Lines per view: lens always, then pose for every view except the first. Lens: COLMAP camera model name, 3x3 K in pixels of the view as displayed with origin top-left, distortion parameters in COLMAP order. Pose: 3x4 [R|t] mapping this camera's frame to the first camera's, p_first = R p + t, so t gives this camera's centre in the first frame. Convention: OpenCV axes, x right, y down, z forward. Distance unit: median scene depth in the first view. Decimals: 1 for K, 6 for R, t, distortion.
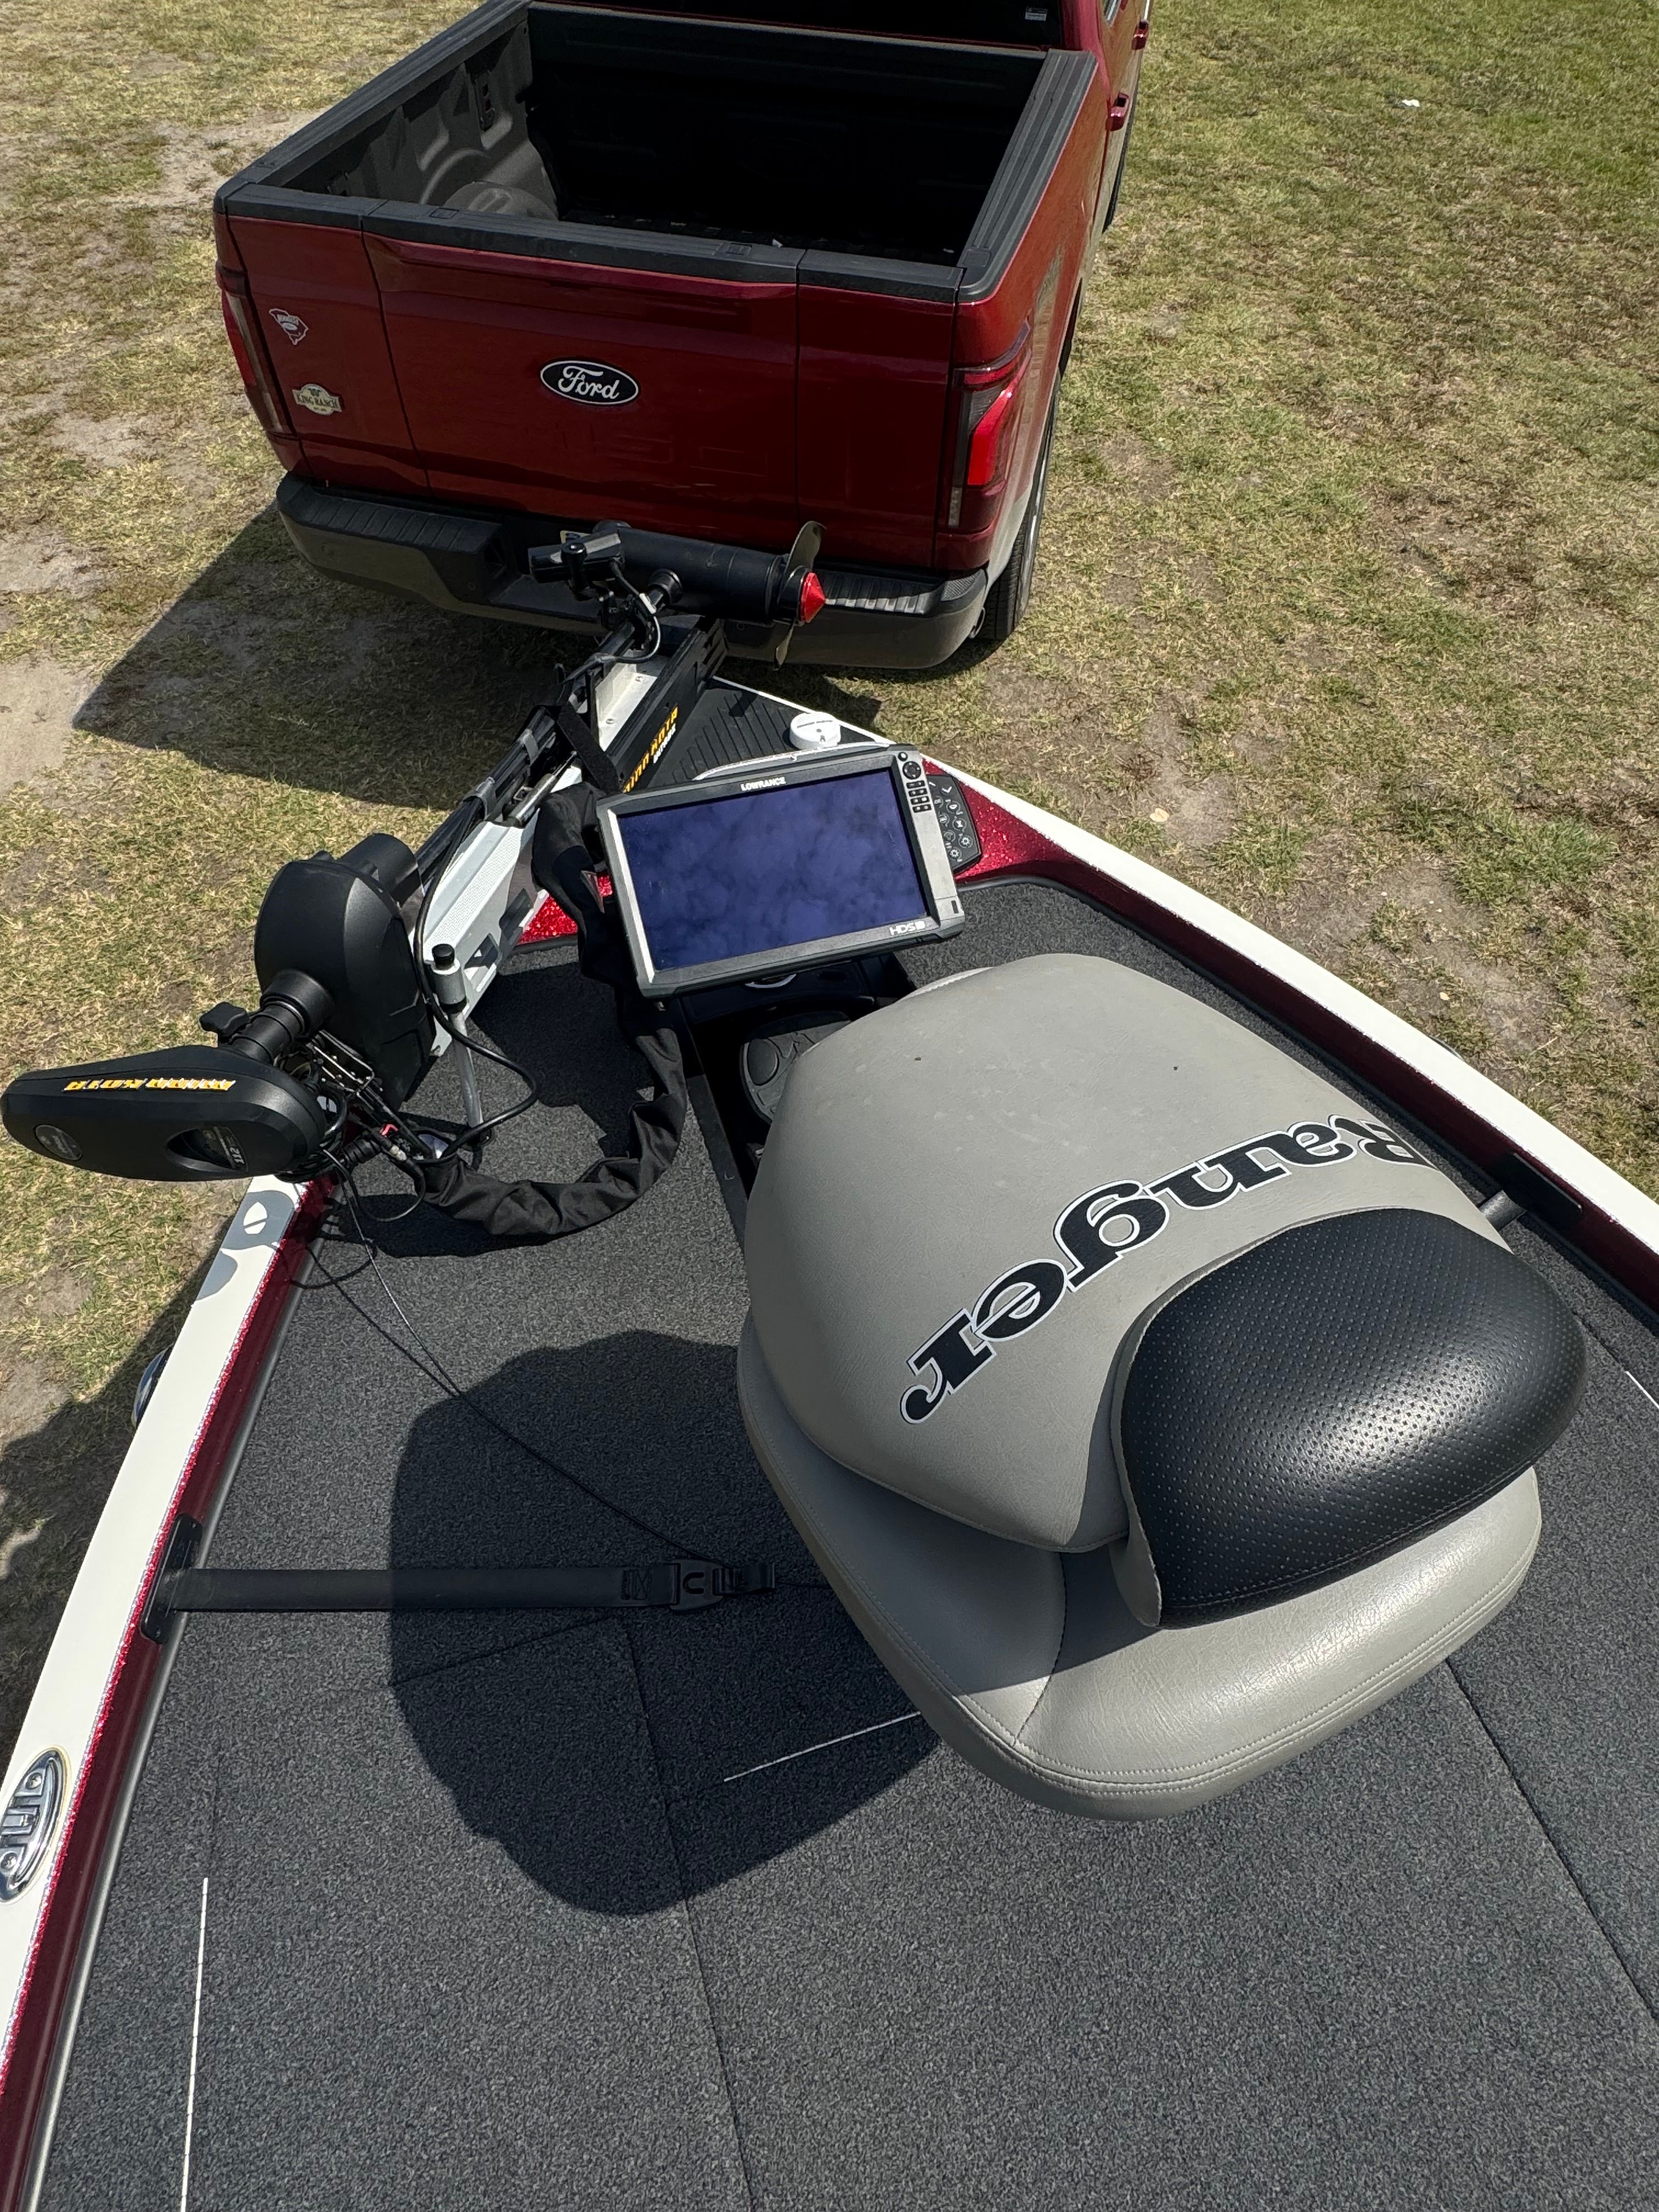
lens RADIAL K [[1252.1, 0, 830.9], [0, 1252.1, 1088.3], [0, 0, 1]] dist [-0.002929, 0.000571]
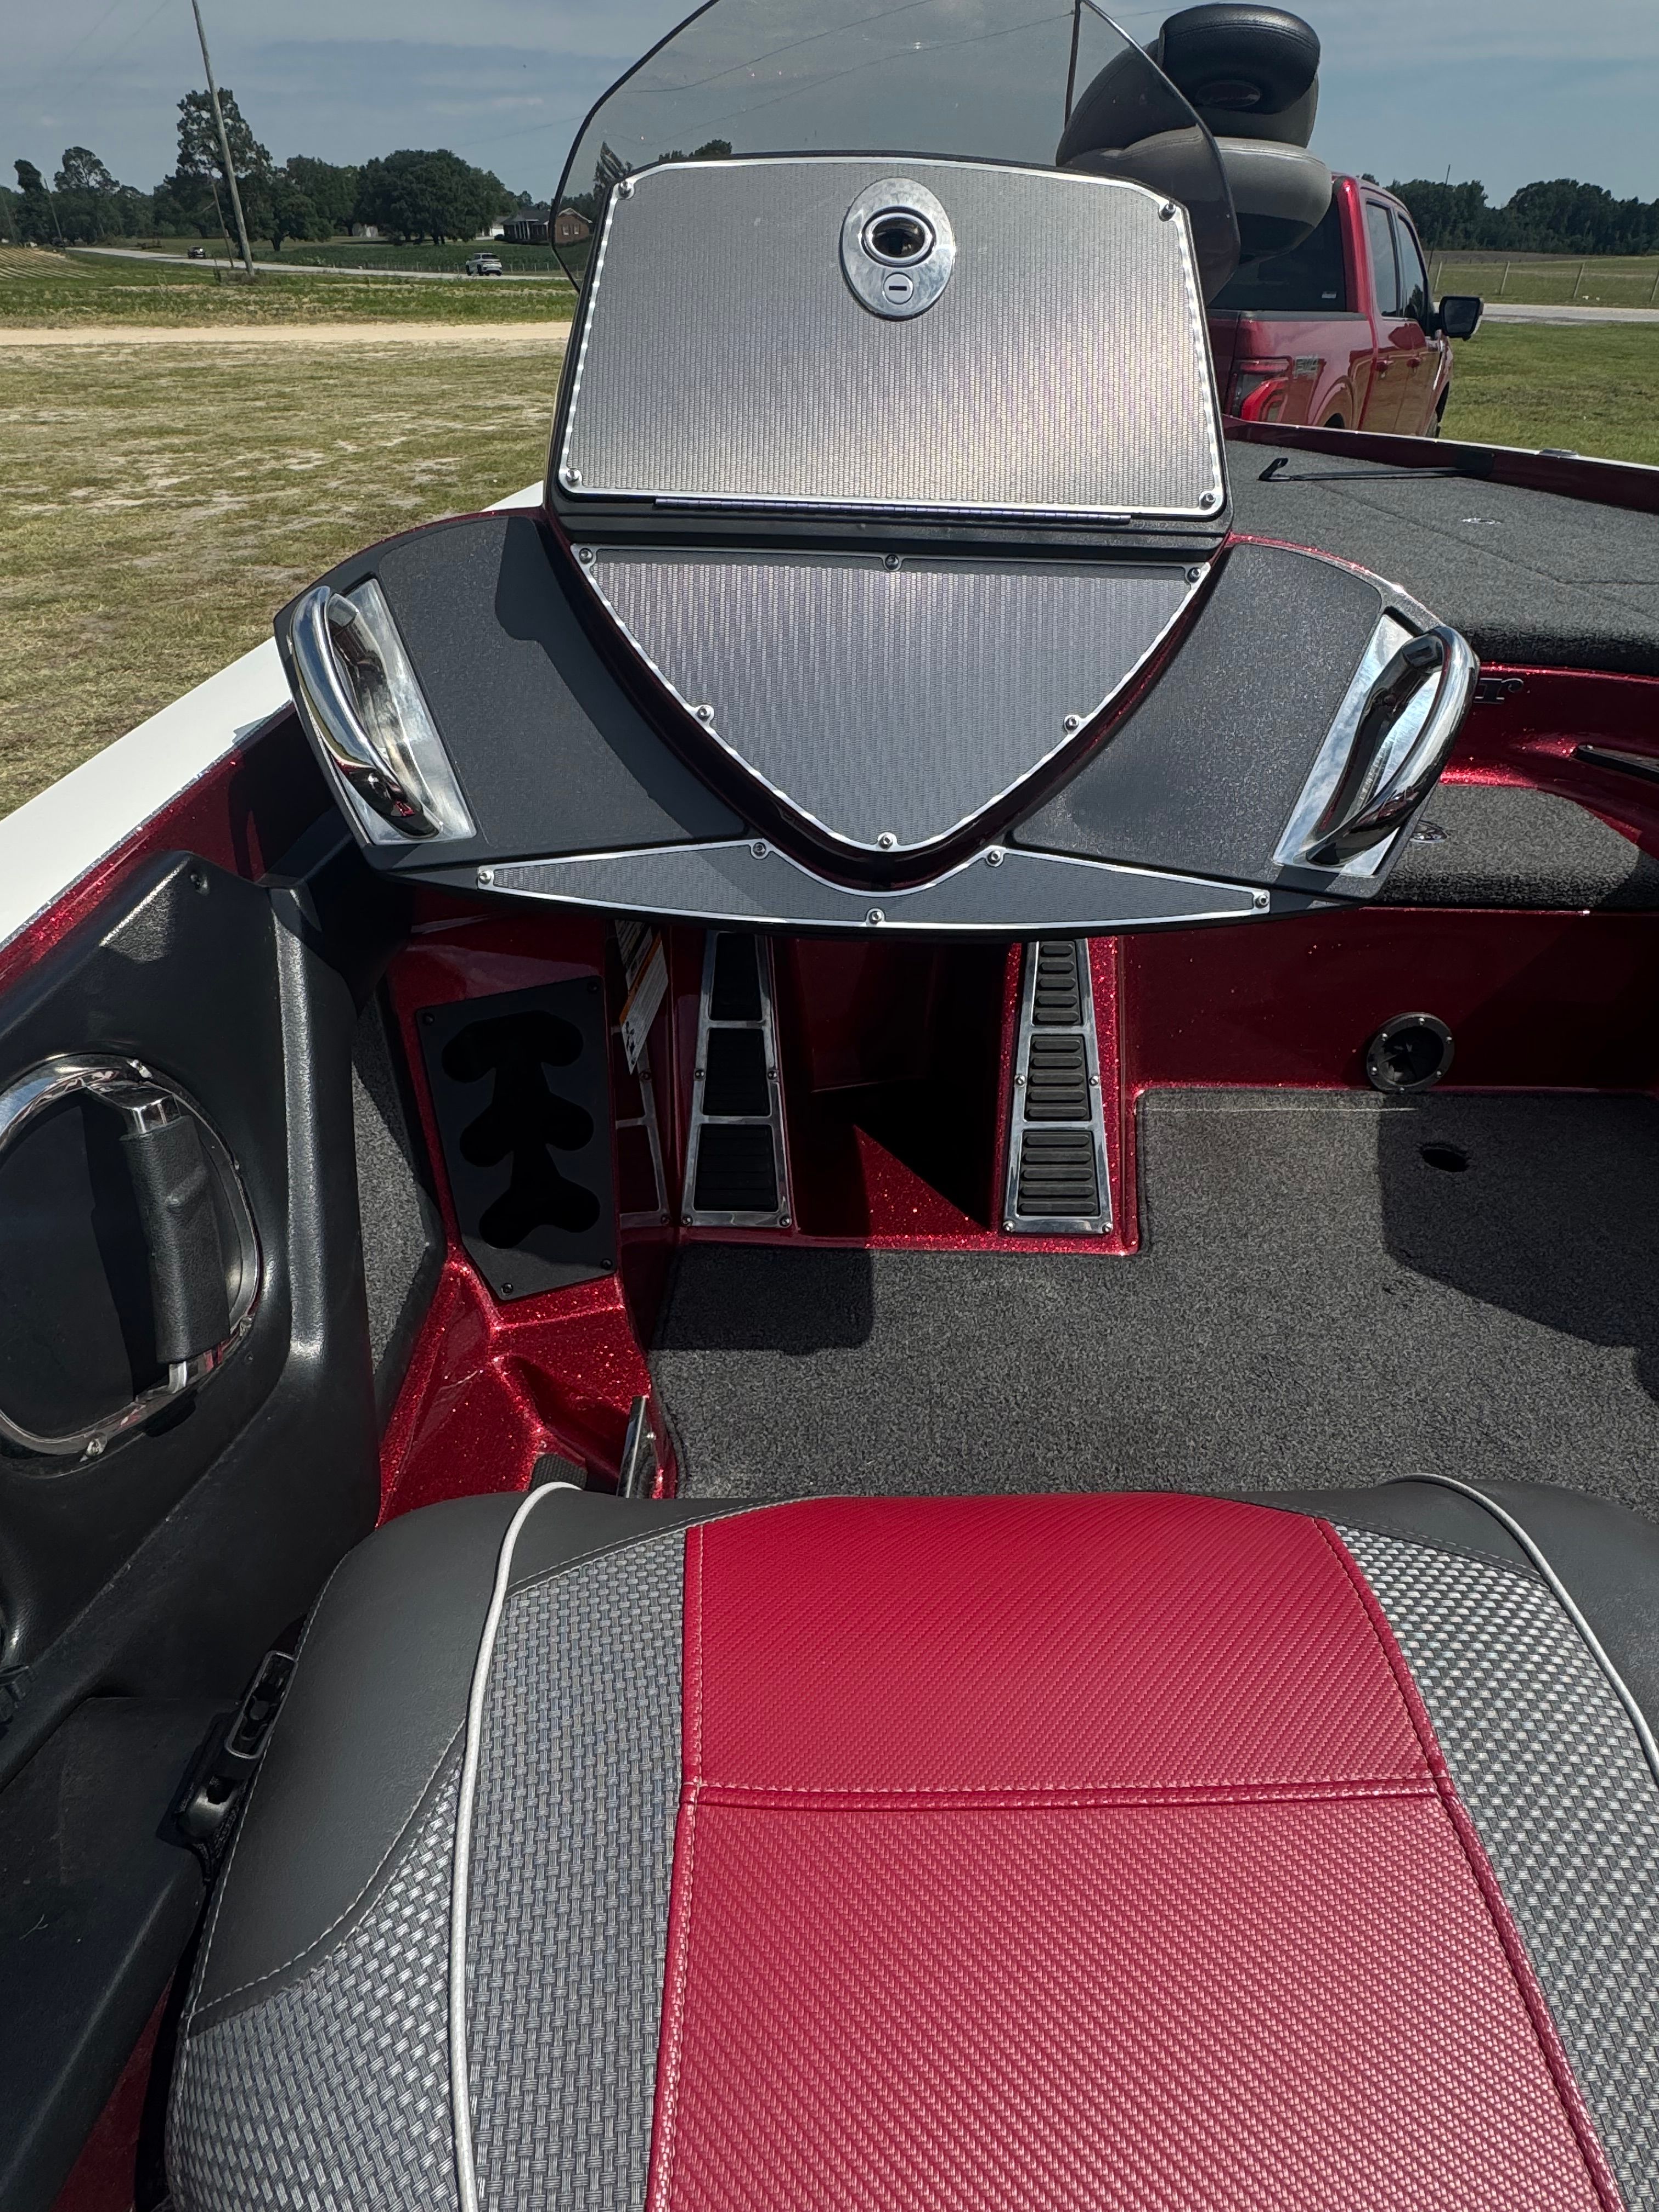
lens RADIAL K [[1252.1, 0, 833.0], [0, 1252.1, 1093.1], [0, 0, 1]] dist [-0.002929, 0.000571]
pose [[0.955571, 0.151239, -0.253004, 0.094843], [-0.229335, 0.920689, -0.315811, 0.608584], [0.185176, 0.359803, 0.914468, -0.181892]]
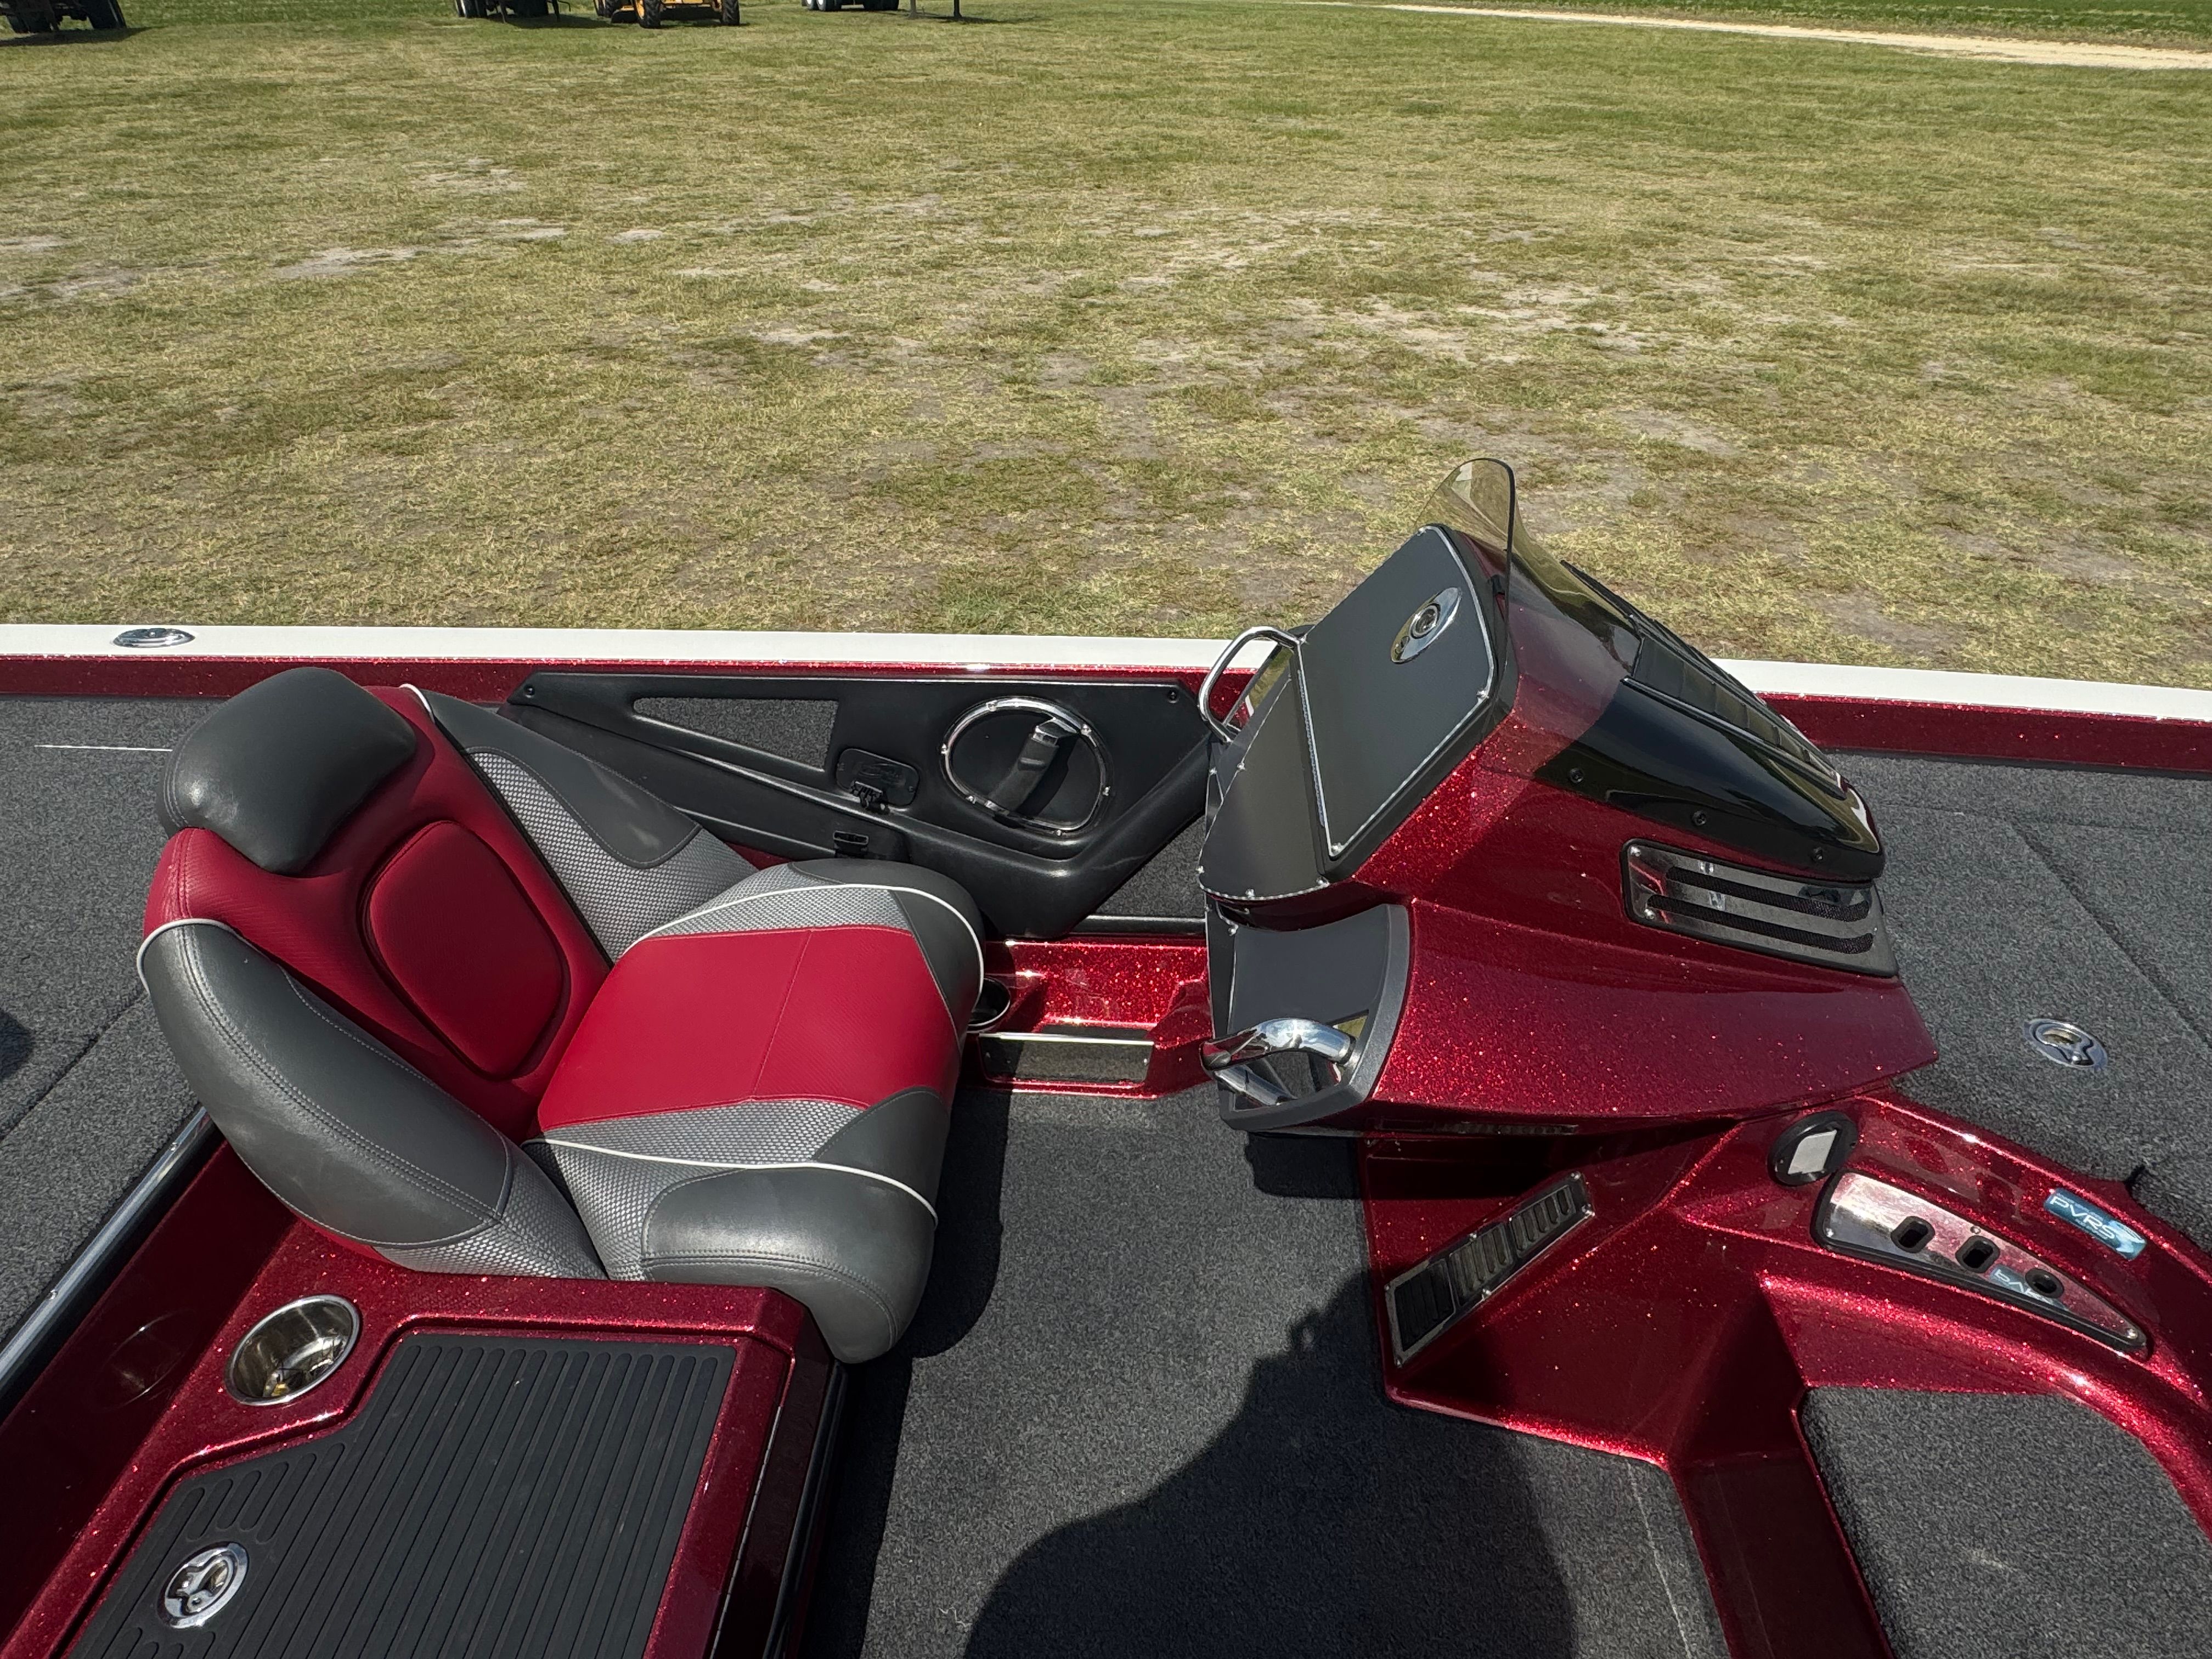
lens RADIAL K [[1252.1, 0, 1092.9], [0, 1252.1, 830.9], [0, 0, 1]] dist [-0.002929, 0.000571]
pose [[-0.357003, 0.522348, -0.774404, 0.294034], [-0.758282, 0.322072, 0.566814, 0.365445], [0.545488, 0.789571, 0.281106, -0.144724]]
